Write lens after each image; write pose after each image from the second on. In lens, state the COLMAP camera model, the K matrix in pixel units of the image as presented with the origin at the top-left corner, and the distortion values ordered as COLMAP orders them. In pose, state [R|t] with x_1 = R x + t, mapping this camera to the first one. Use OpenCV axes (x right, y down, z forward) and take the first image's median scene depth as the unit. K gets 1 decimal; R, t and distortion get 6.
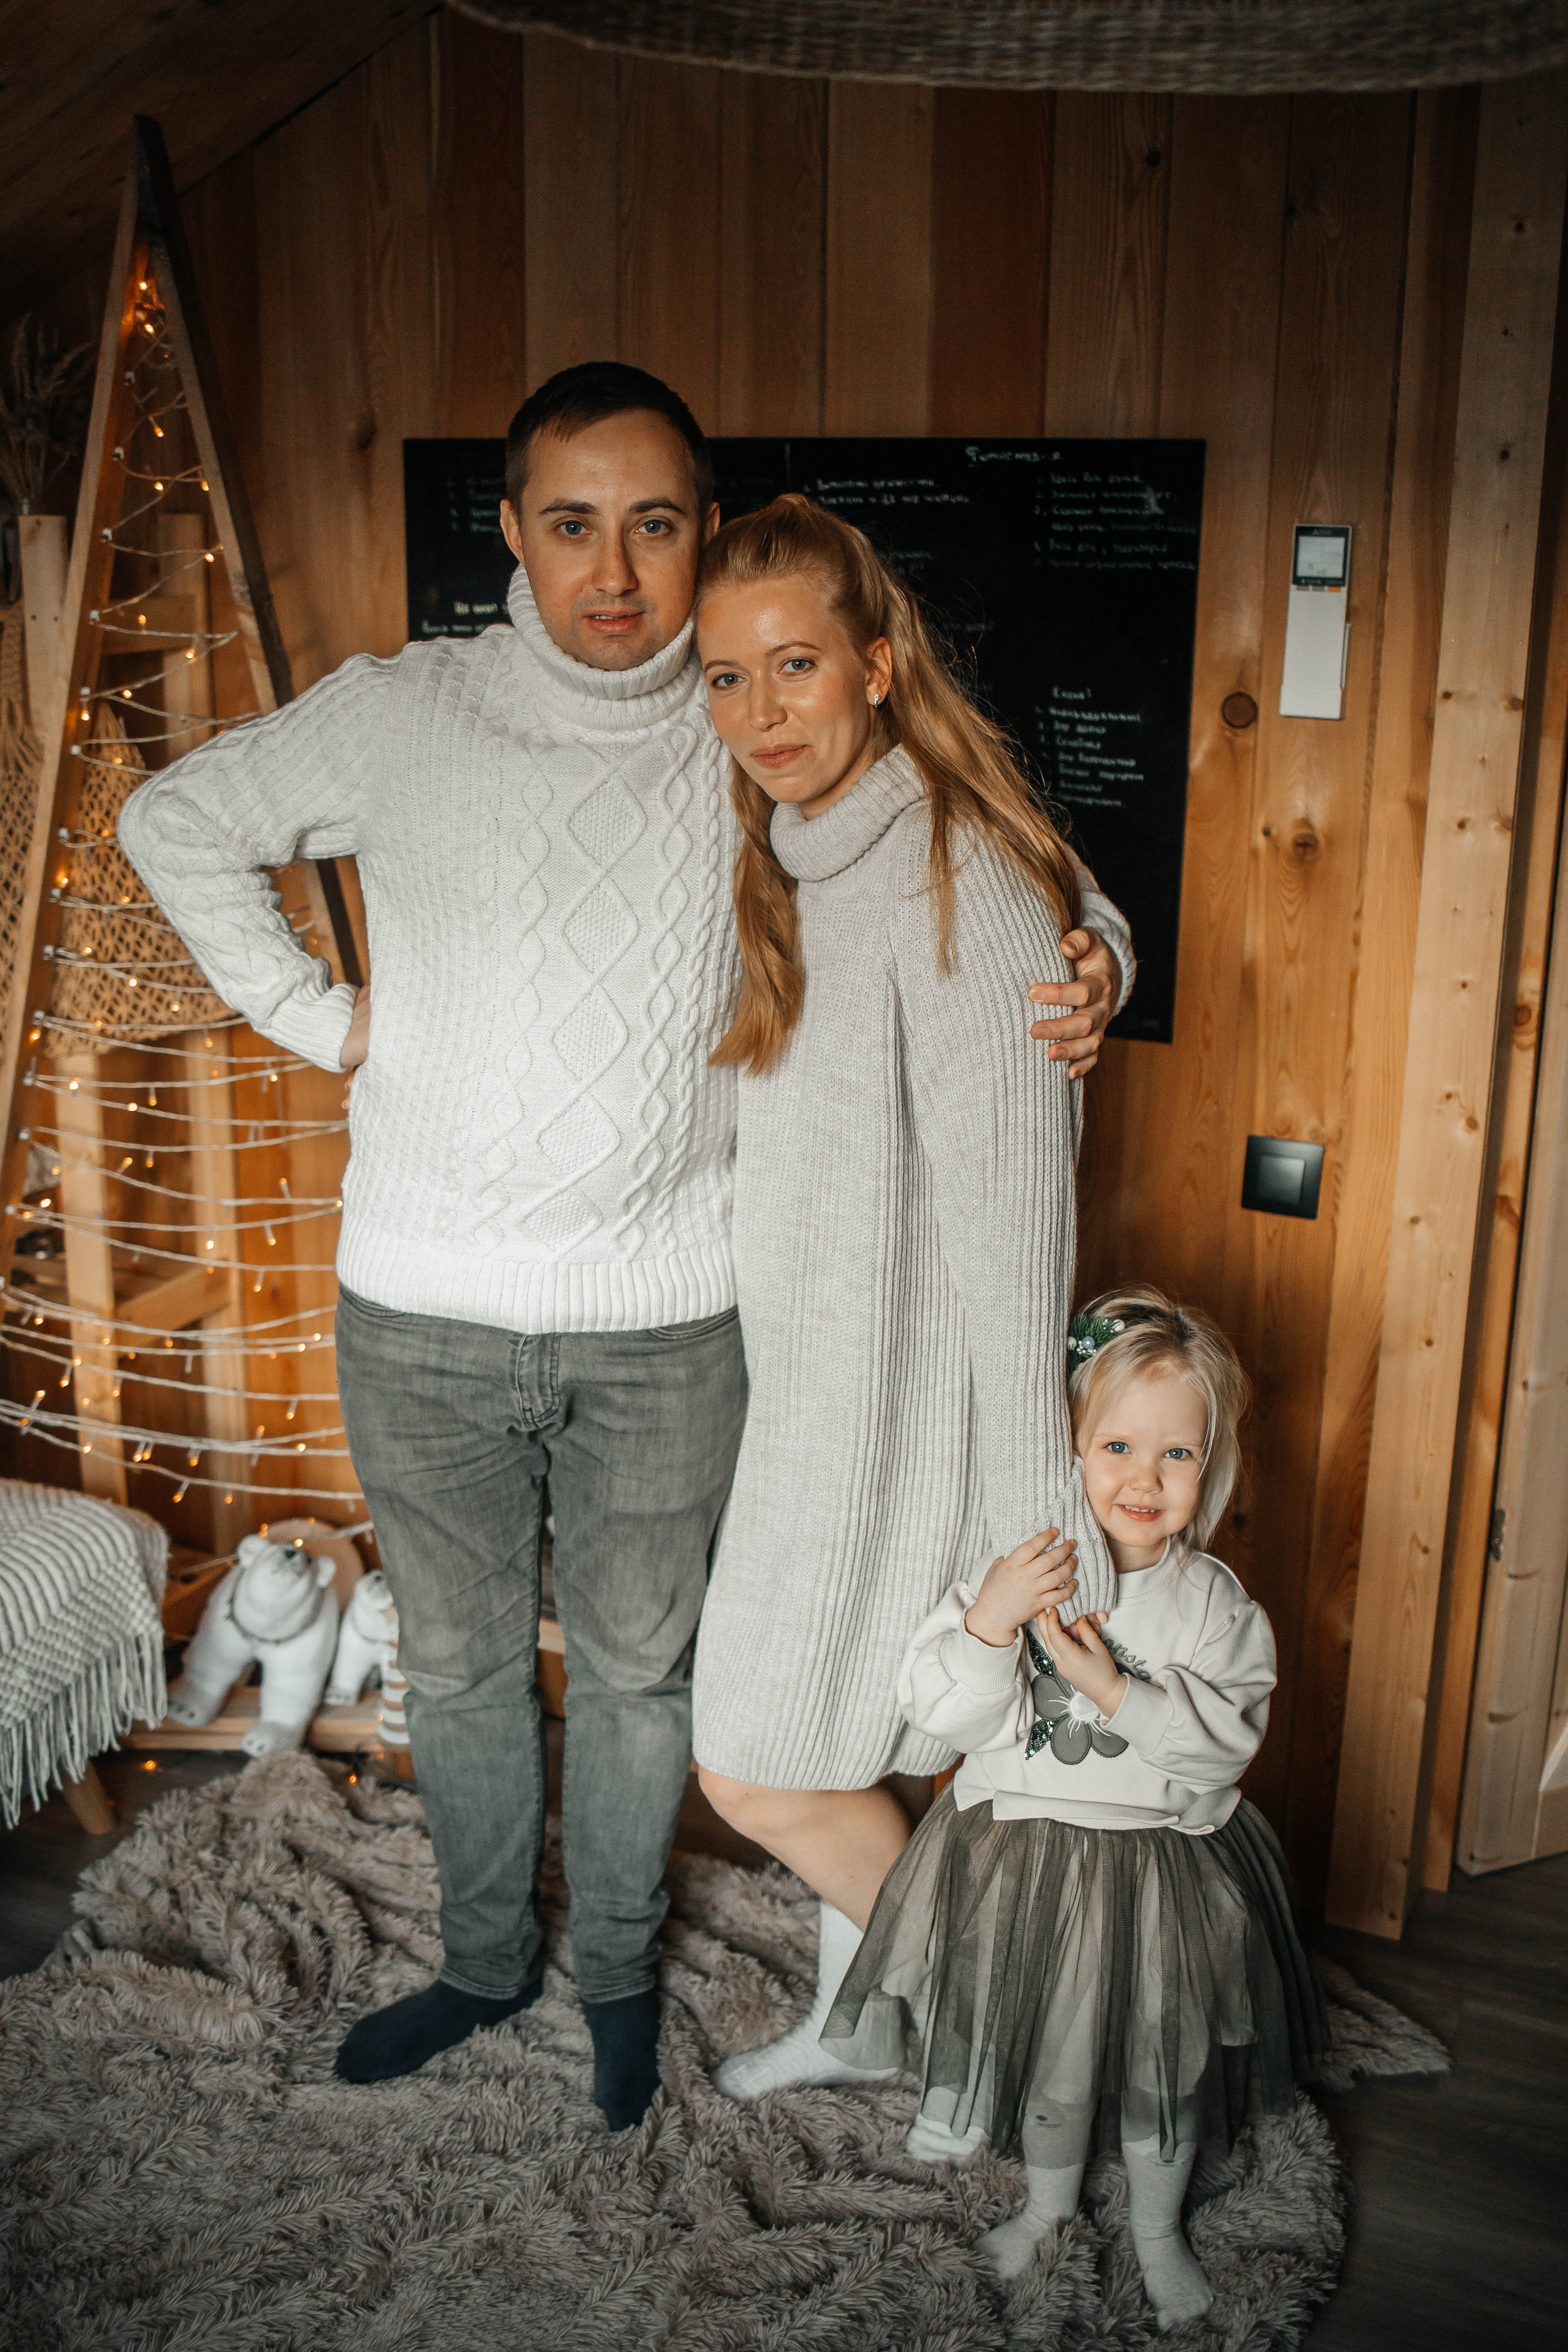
lens RADIAL K [[2379.8, 0, 784.0], [0, 2379.8, 1176.0], [0, 0, 1]] dist [0.104520, 0.000546]
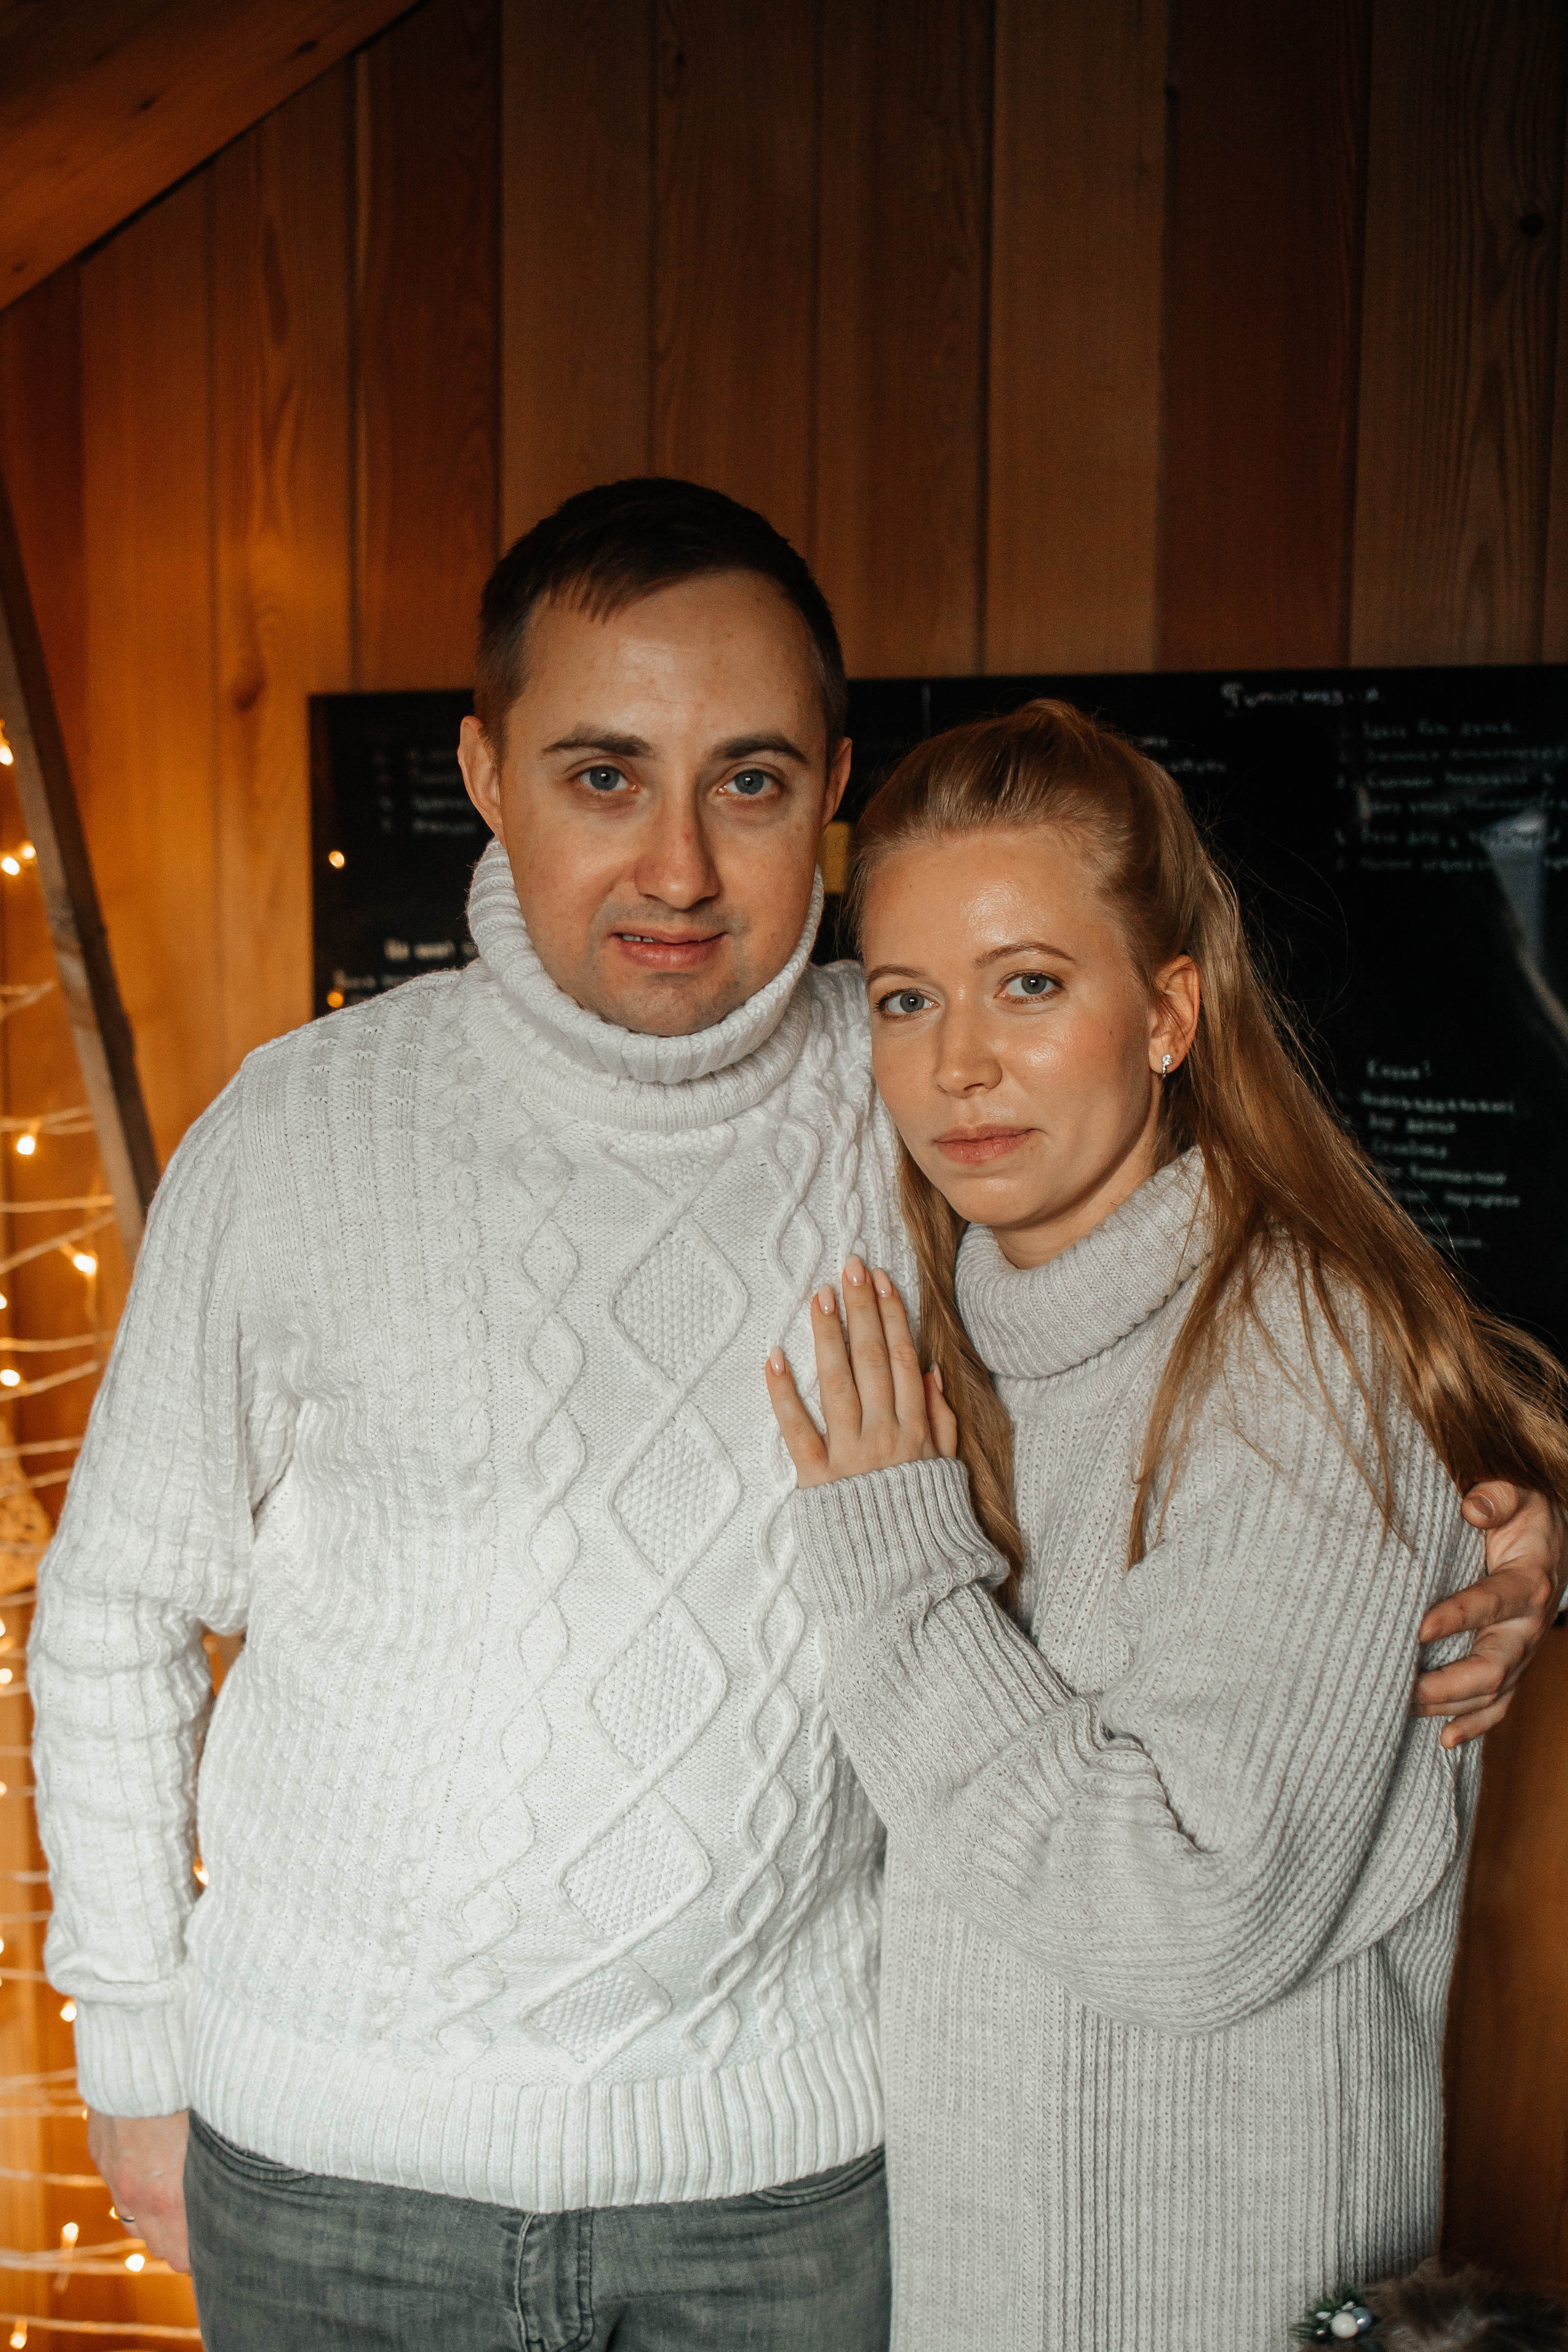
lens RADIAL K [[2381.5, 0, 783.3], [0, 2381.5, 1300.2], [0, 0, 1]] dist [-0.045214, -0.009627]
pose [[0.997853, -0.024836, 0.060603, -0.078135], [0.032836, 0.990327, -0.134810, -0.067653], [-0.056668, 0.136511, 0.989016, 0.424839]]
